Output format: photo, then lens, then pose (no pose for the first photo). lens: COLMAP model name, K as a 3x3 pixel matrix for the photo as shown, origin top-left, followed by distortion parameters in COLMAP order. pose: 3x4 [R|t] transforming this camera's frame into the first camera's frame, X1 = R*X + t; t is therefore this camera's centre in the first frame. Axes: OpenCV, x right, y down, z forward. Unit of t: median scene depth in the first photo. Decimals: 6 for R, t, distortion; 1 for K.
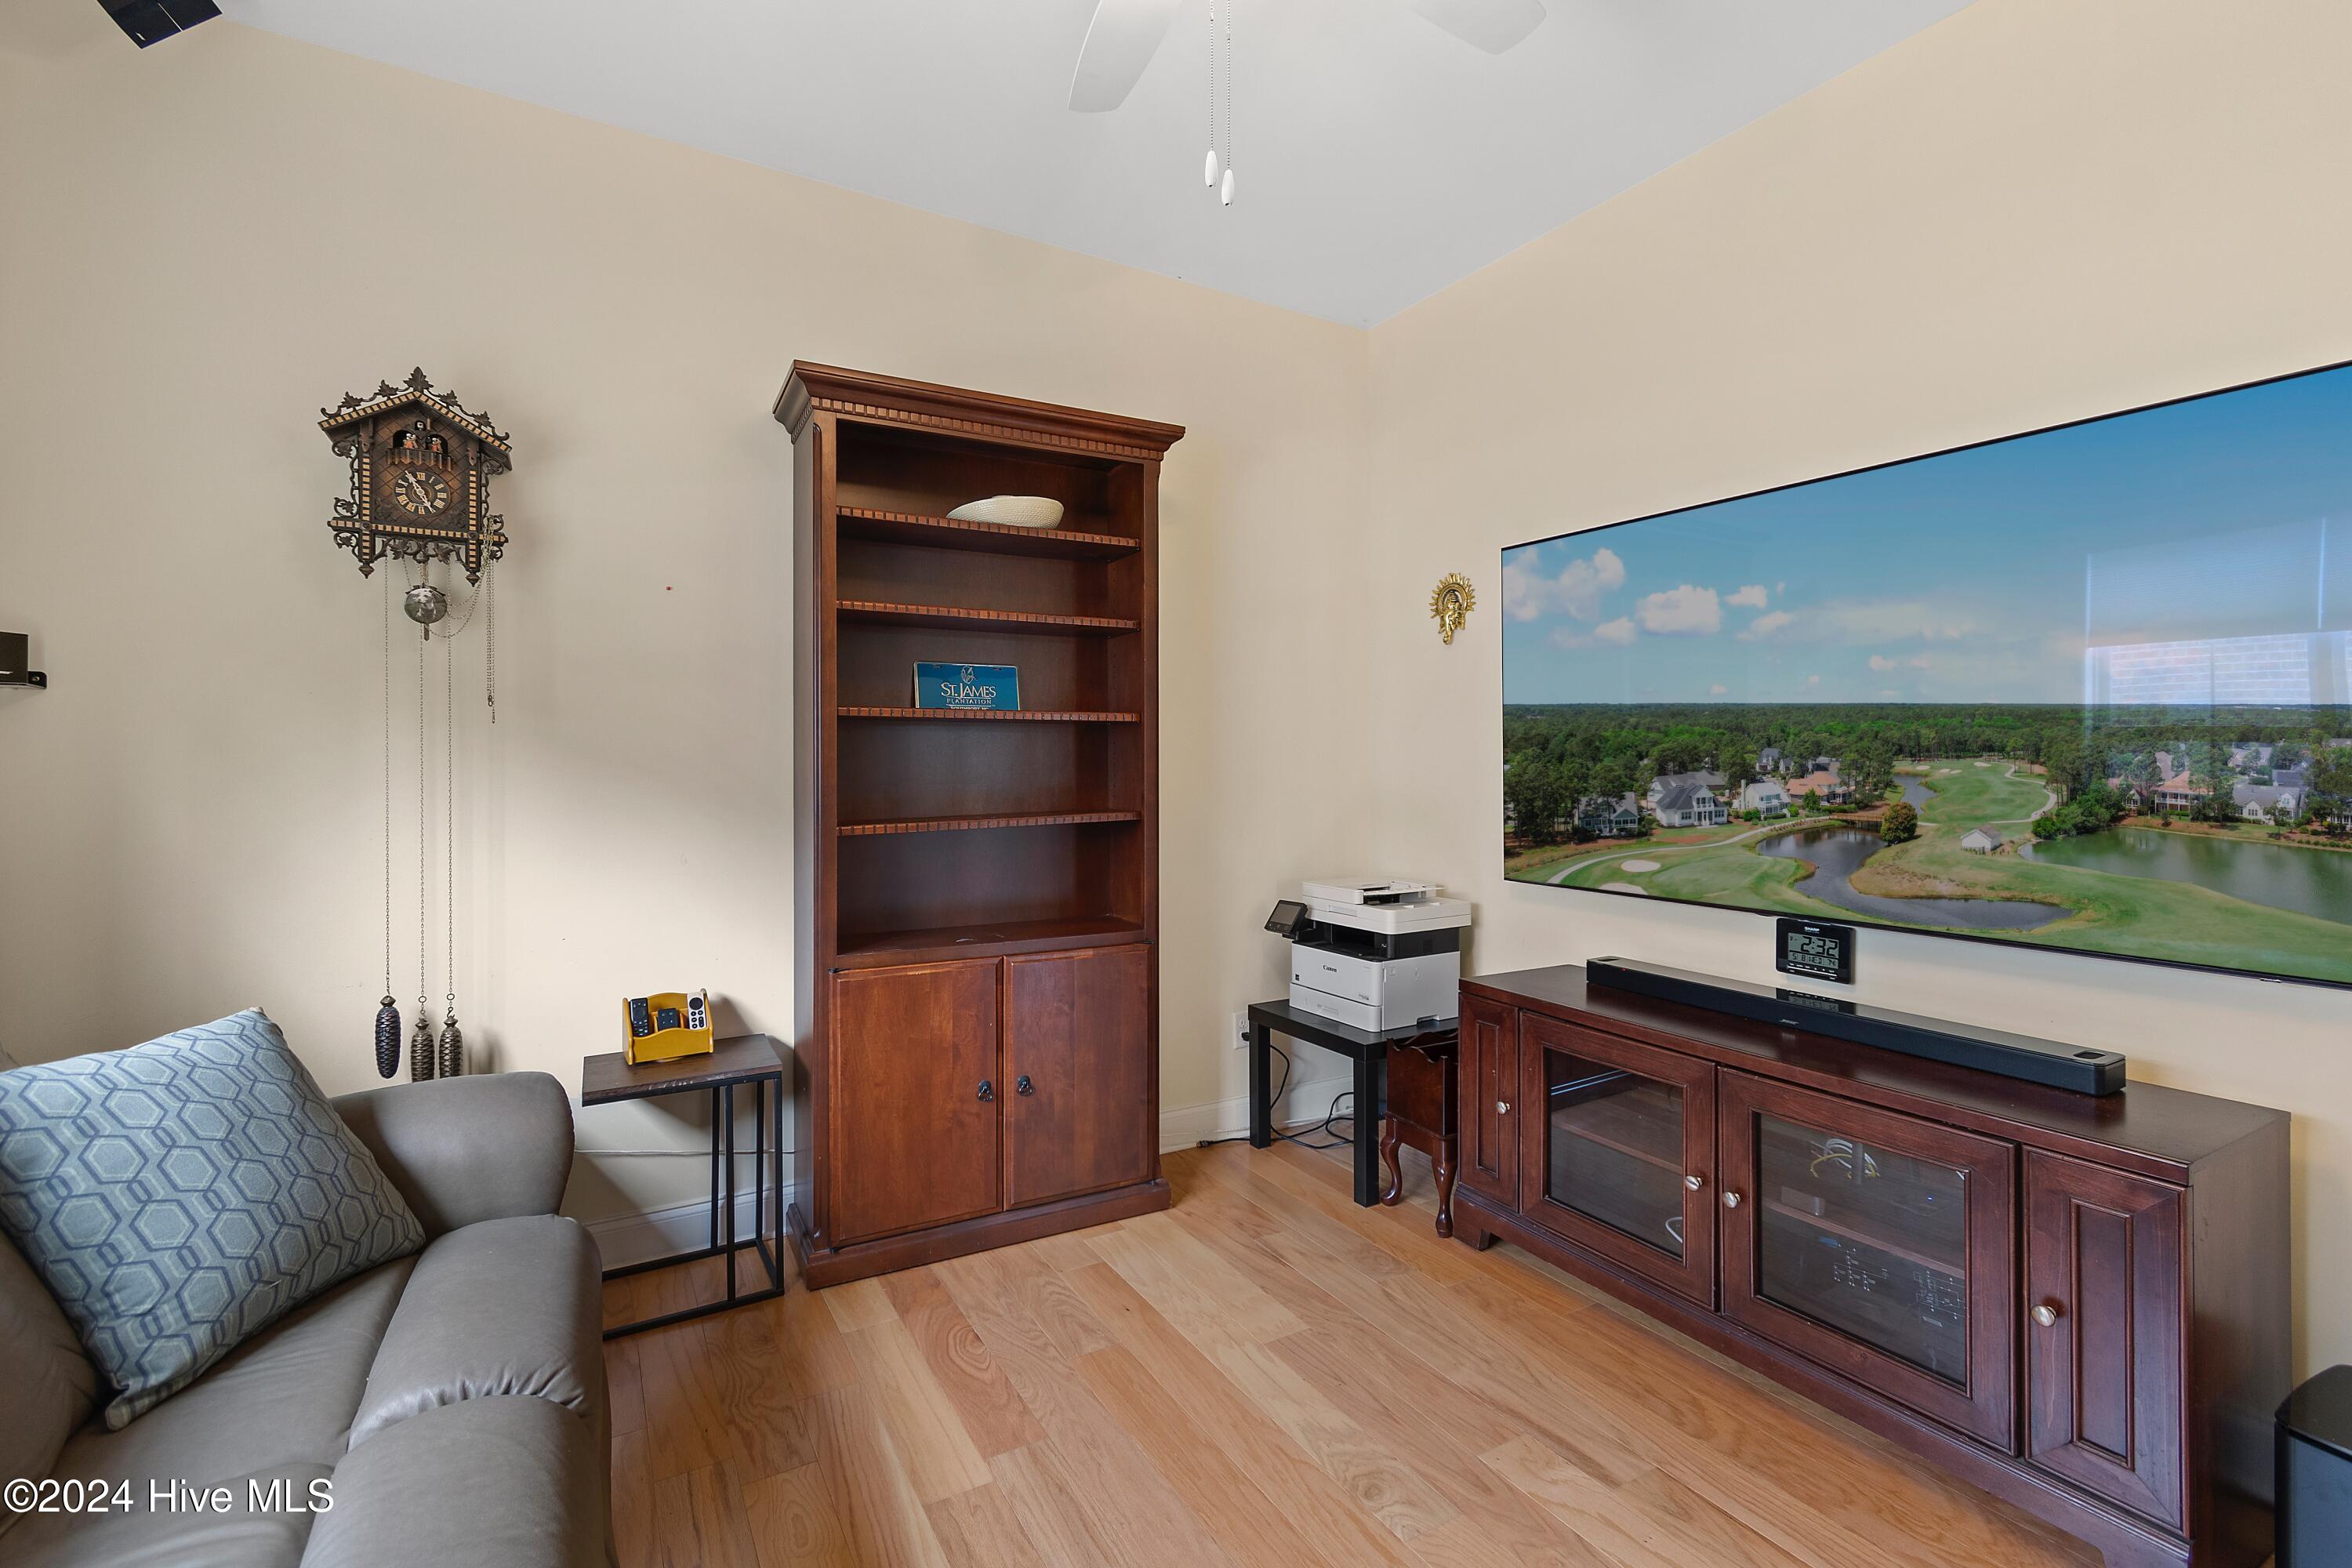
lens RADIAL K [[1032.1, 0, 1170.0], [0, 1032.1, 766.7], [0, 0, 1]] dist [0.011483, 0.000147]
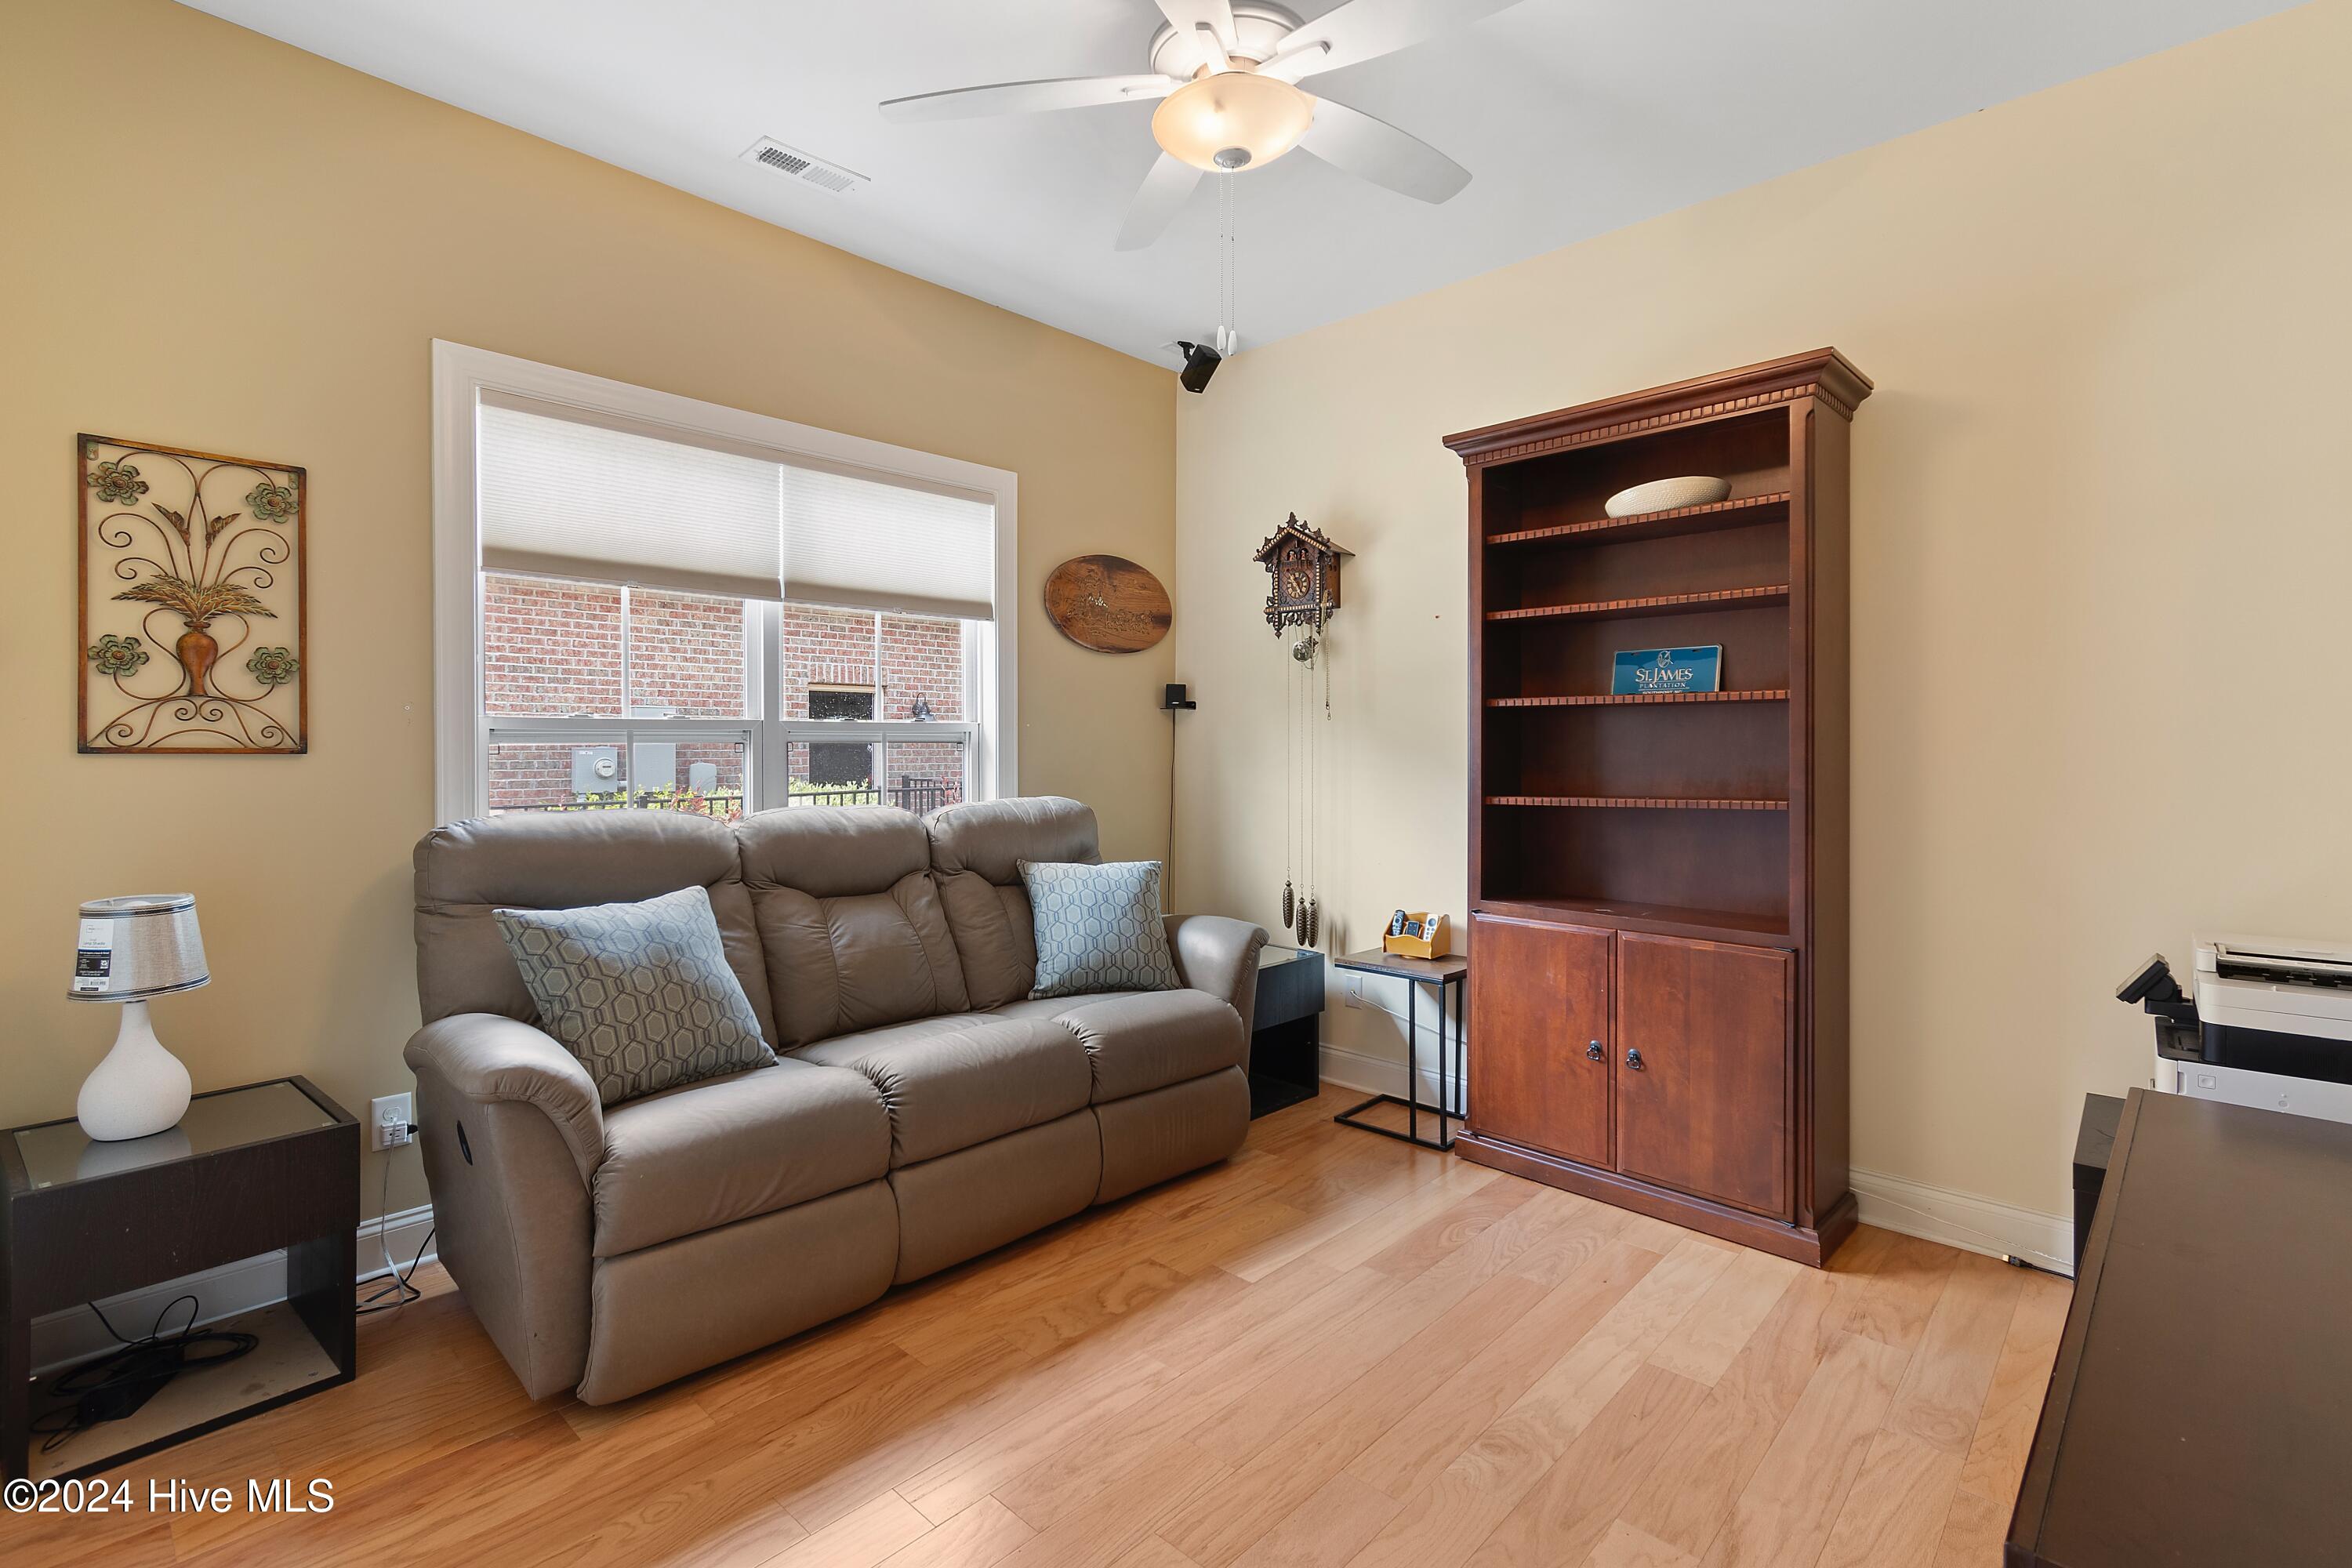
lens RADIAL K [[1045.9, 0, 1164.0], [0, 1045.9, 749.4], [0, 0, 1]] dist [0.003004, 0.000134]
pose [[0.300868, 0.003786, -0.953658, 0.745195], [-0.006288, 0.999978, 0.001986, 0.001688], [0.953645, 0.005400, 0.300885, 0.253126]]
